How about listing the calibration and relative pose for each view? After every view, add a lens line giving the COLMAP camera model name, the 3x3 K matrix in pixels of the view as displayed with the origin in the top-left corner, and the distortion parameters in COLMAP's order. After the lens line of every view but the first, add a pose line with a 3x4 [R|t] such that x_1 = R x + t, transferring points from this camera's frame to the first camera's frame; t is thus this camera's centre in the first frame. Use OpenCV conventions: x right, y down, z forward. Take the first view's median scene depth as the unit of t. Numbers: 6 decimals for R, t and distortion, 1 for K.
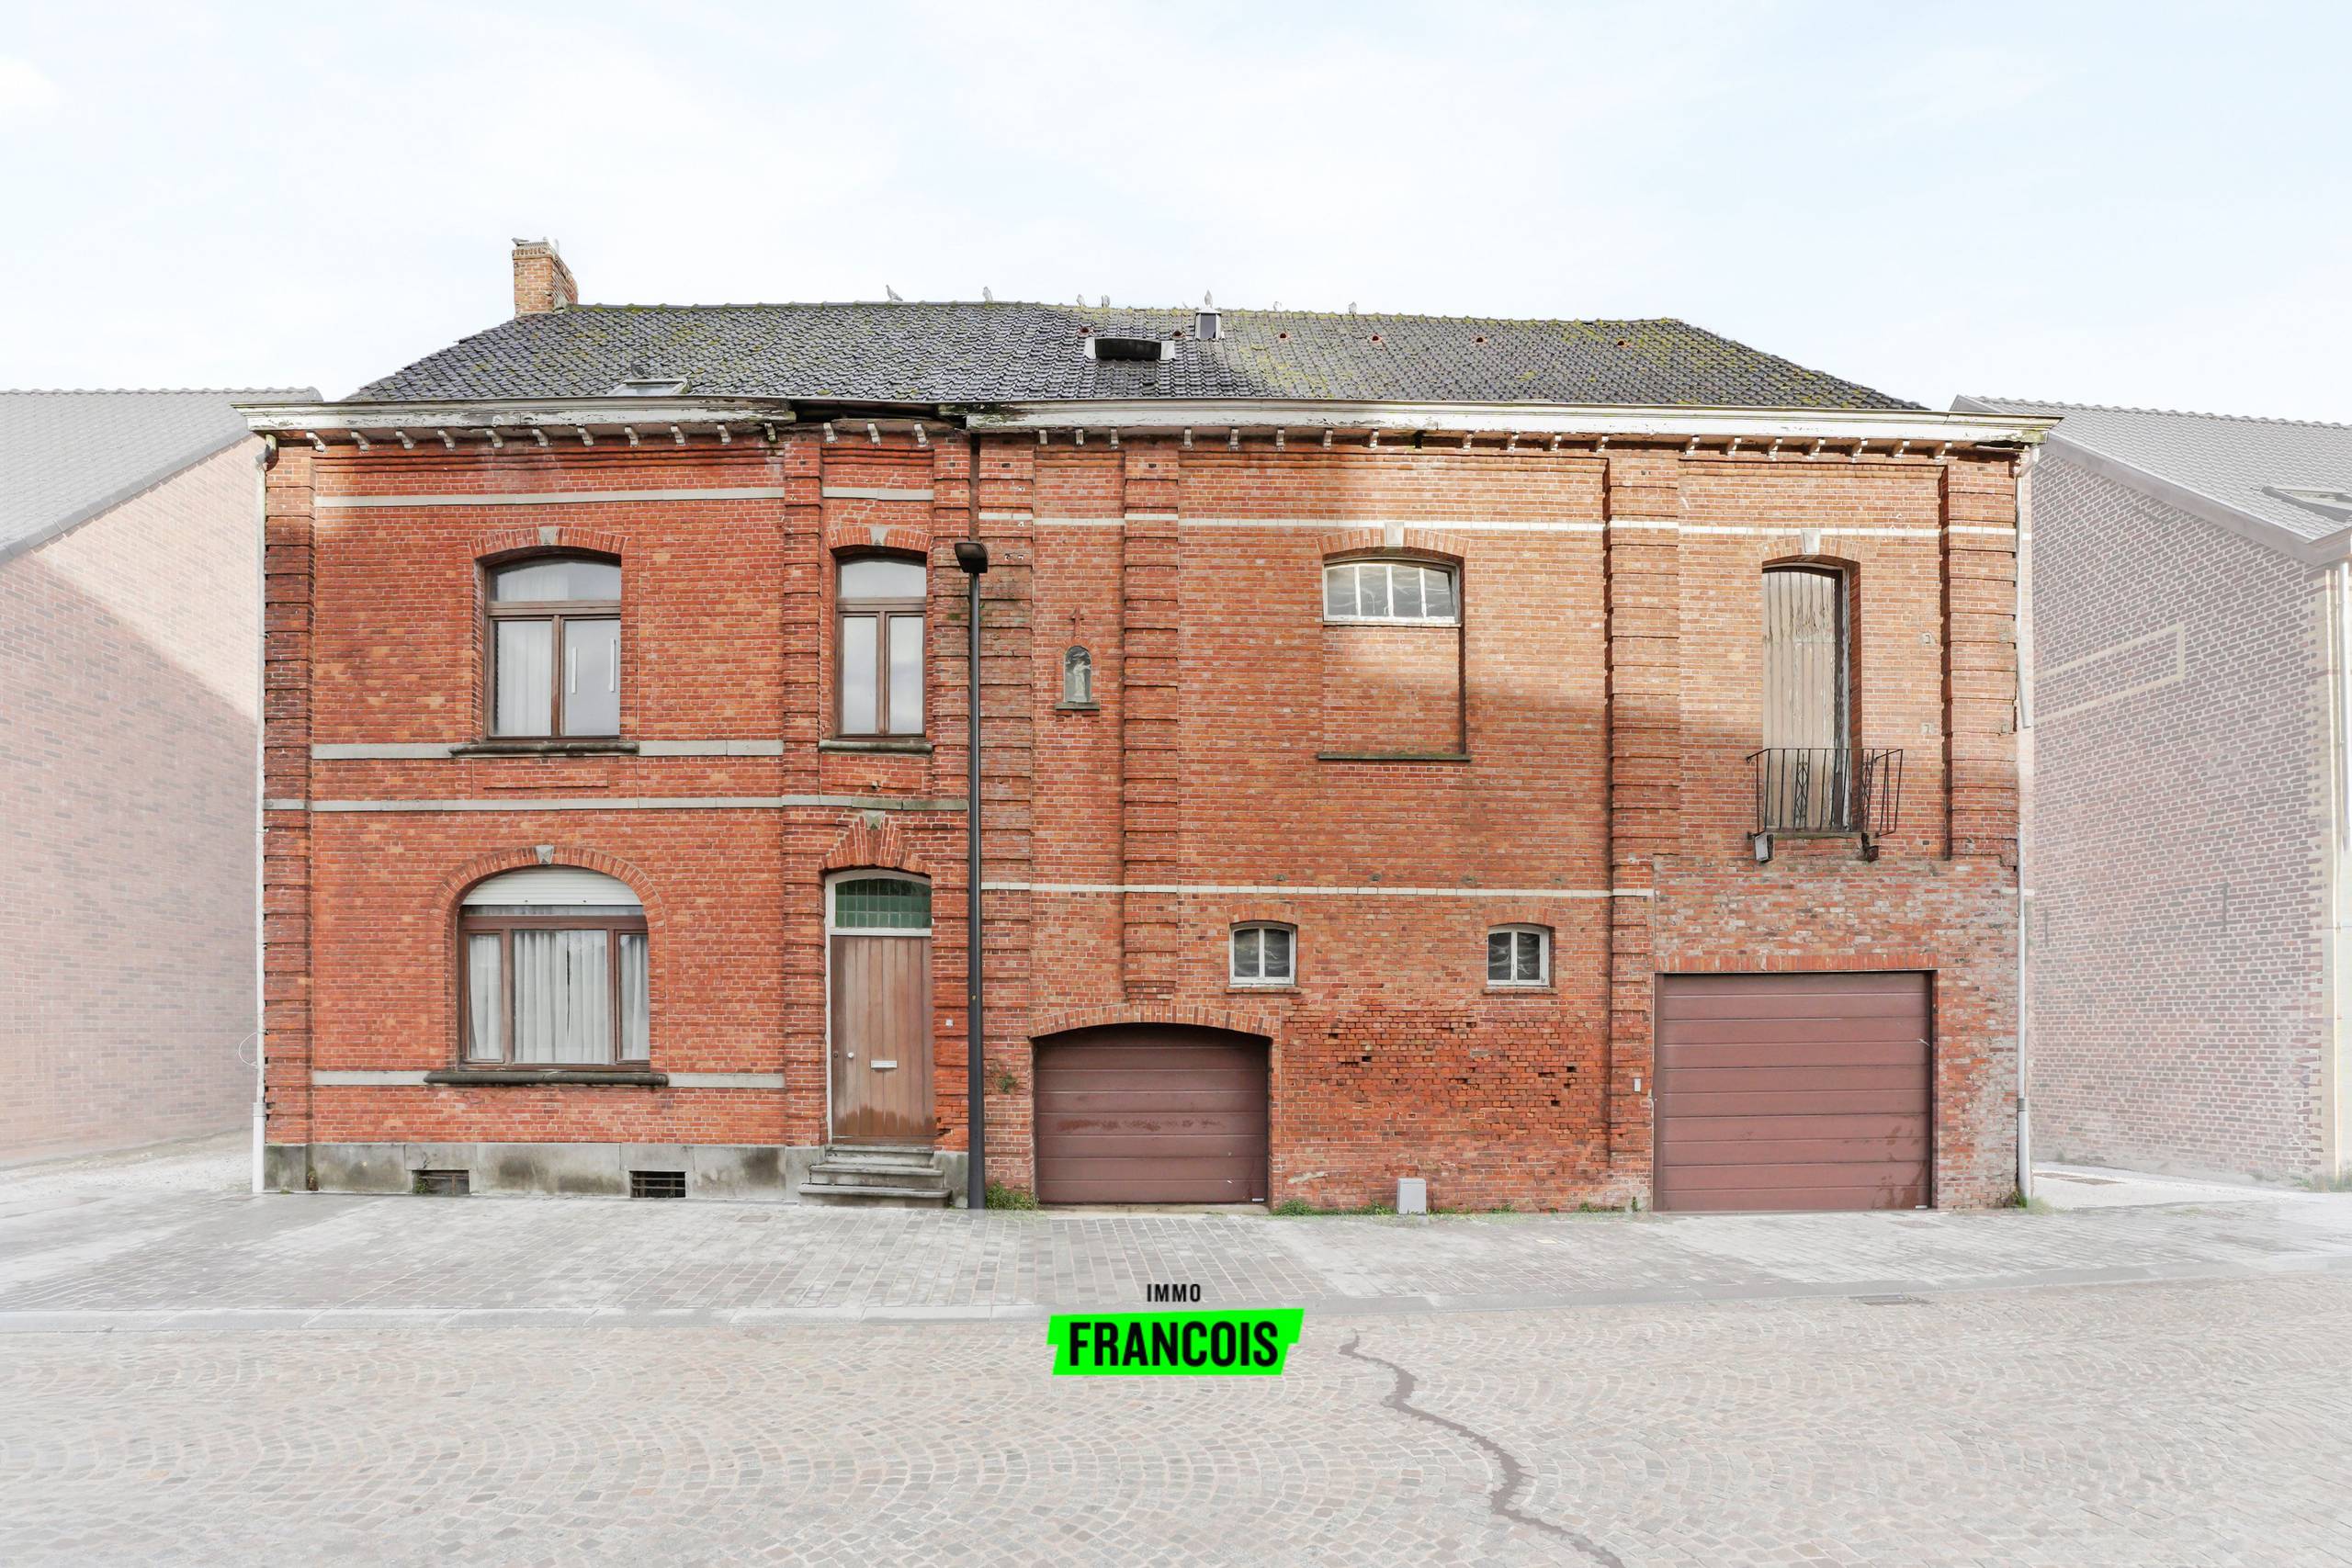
lens RADIAL K [[1059.8, 0, 1168.9], [0, 1059.8, 864.2], [0, 0, 1]] dist [-0.064989, 0.030413]
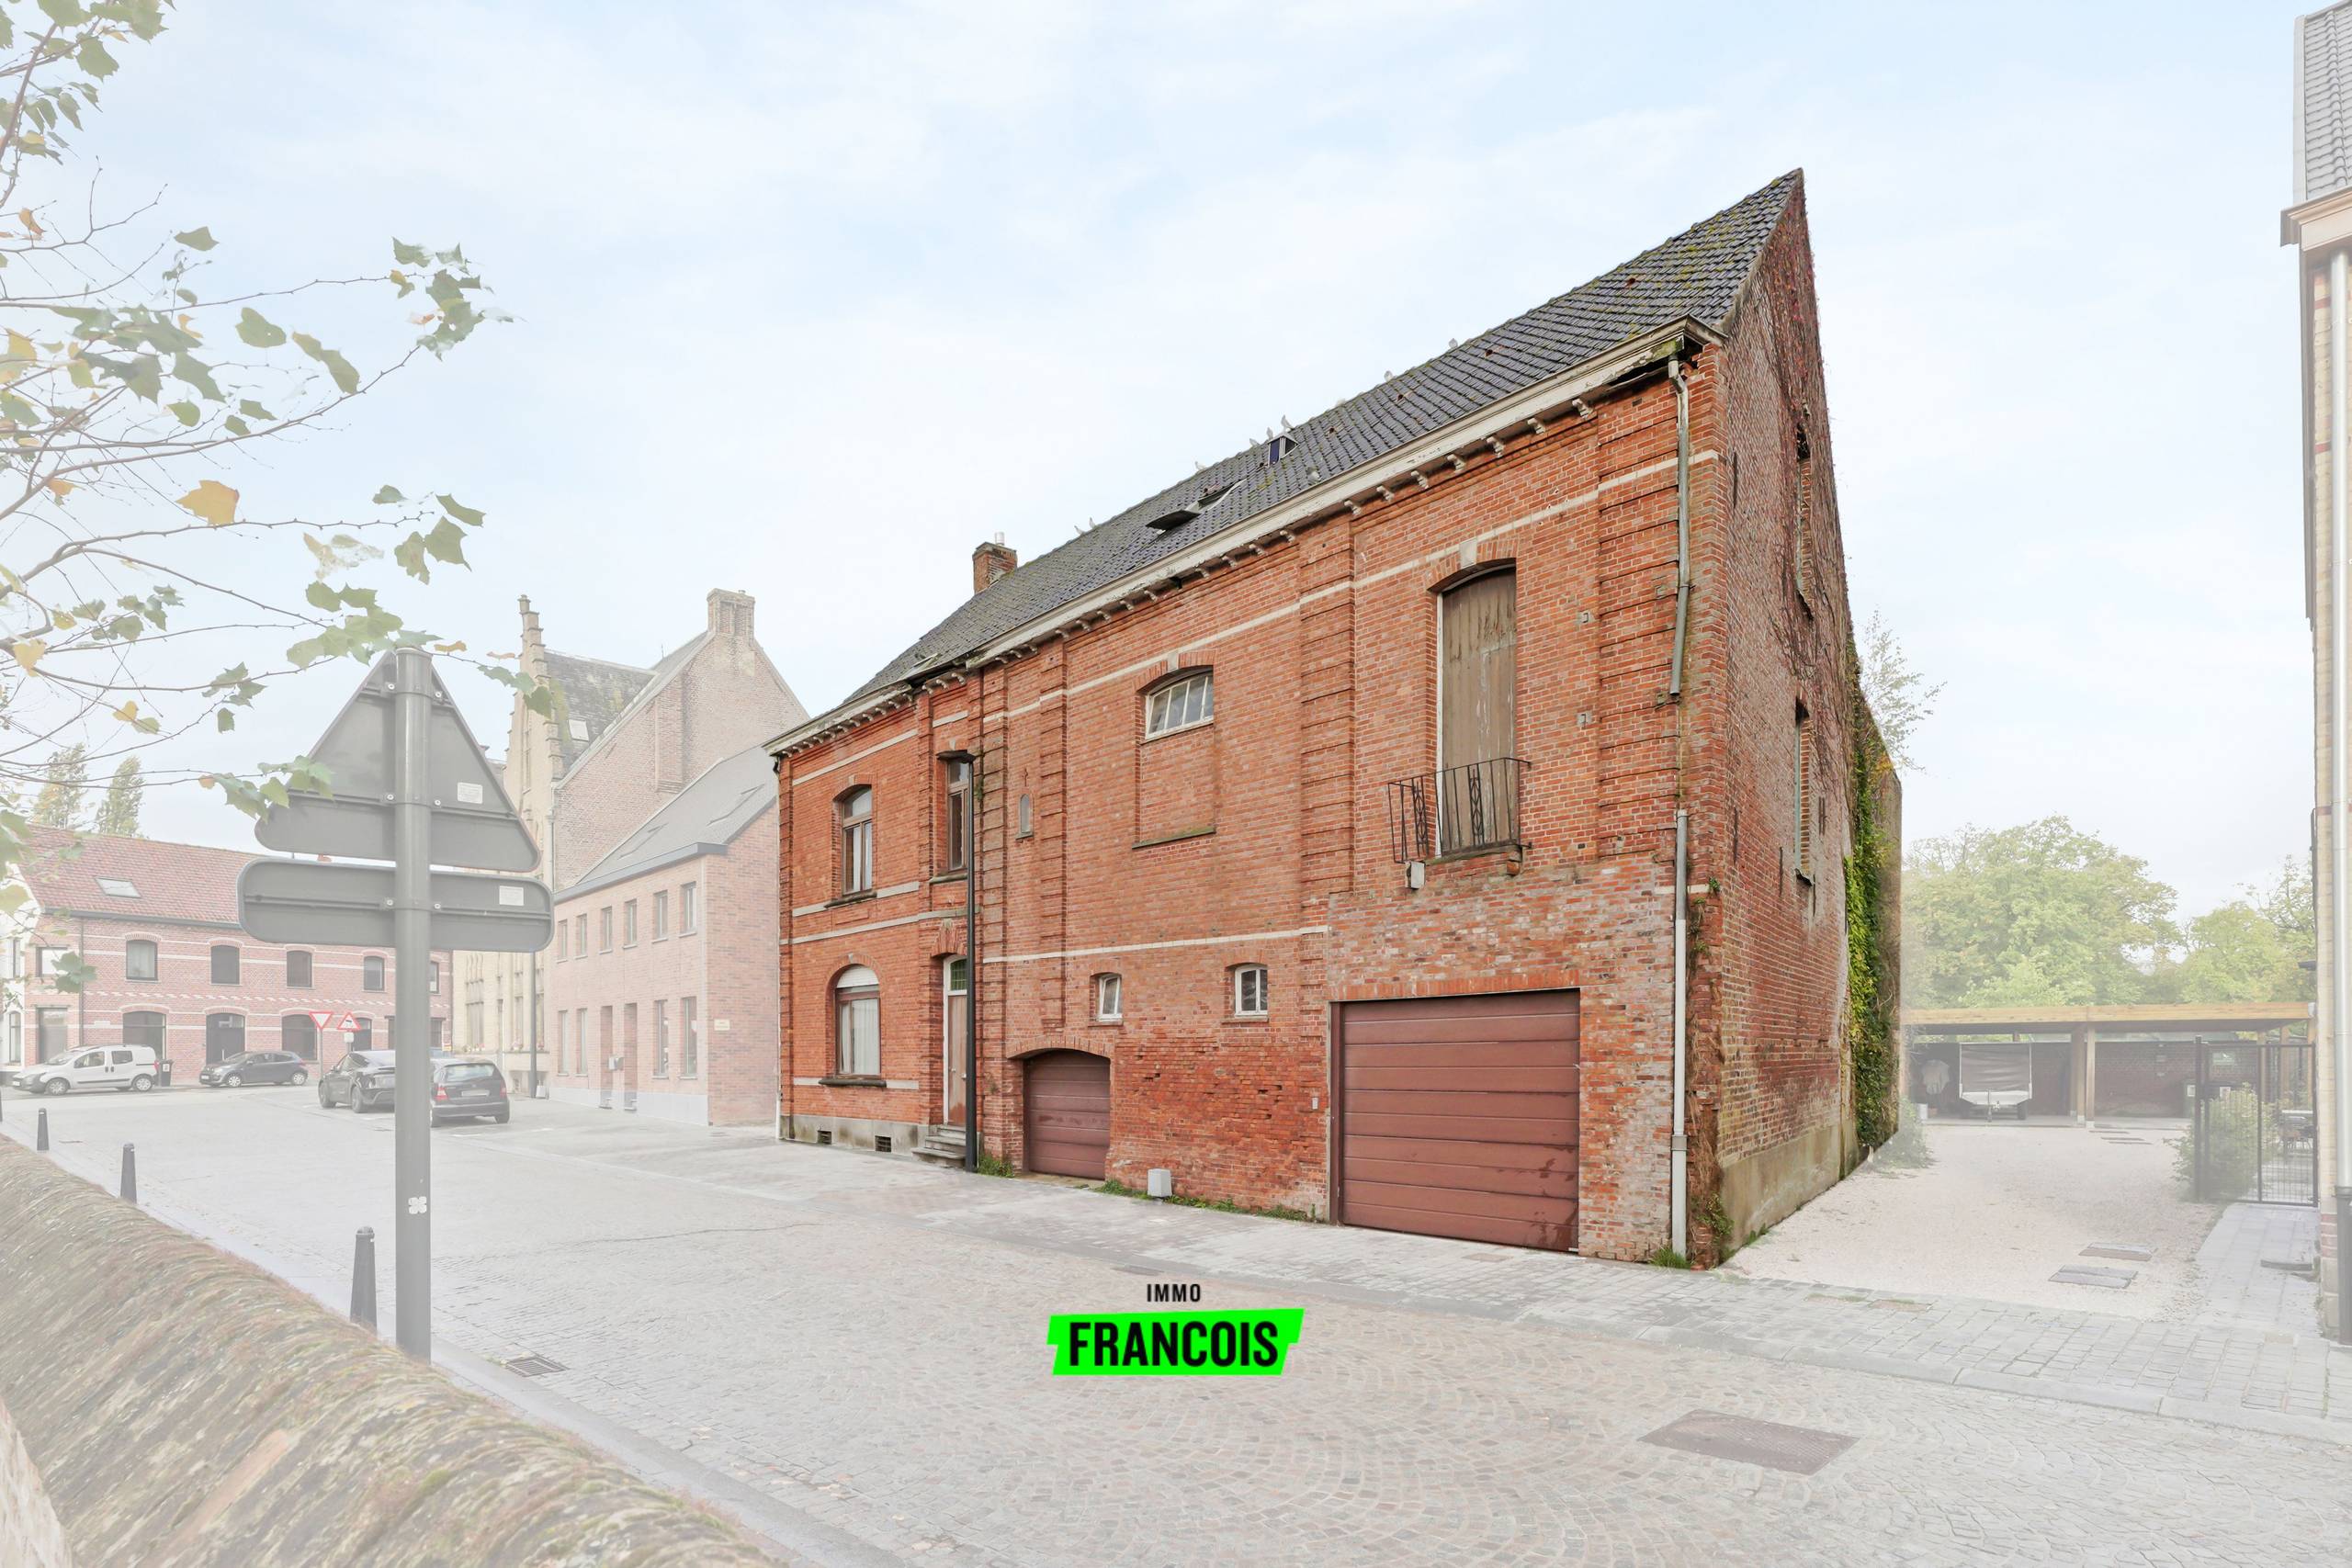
lens RADIAL K [[1142.0, 0, 1176.0], [0, 1142.0, 784.0], [0, 0, 1]] dist [-0.023273, -0.000051]
pose [[0.669428, -0.173453, -0.722344, 1.262184], [0.125969, 0.984782, -0.119730, 0.000619], [0.732119, -0.010843, 0.681091, 0.054992]]
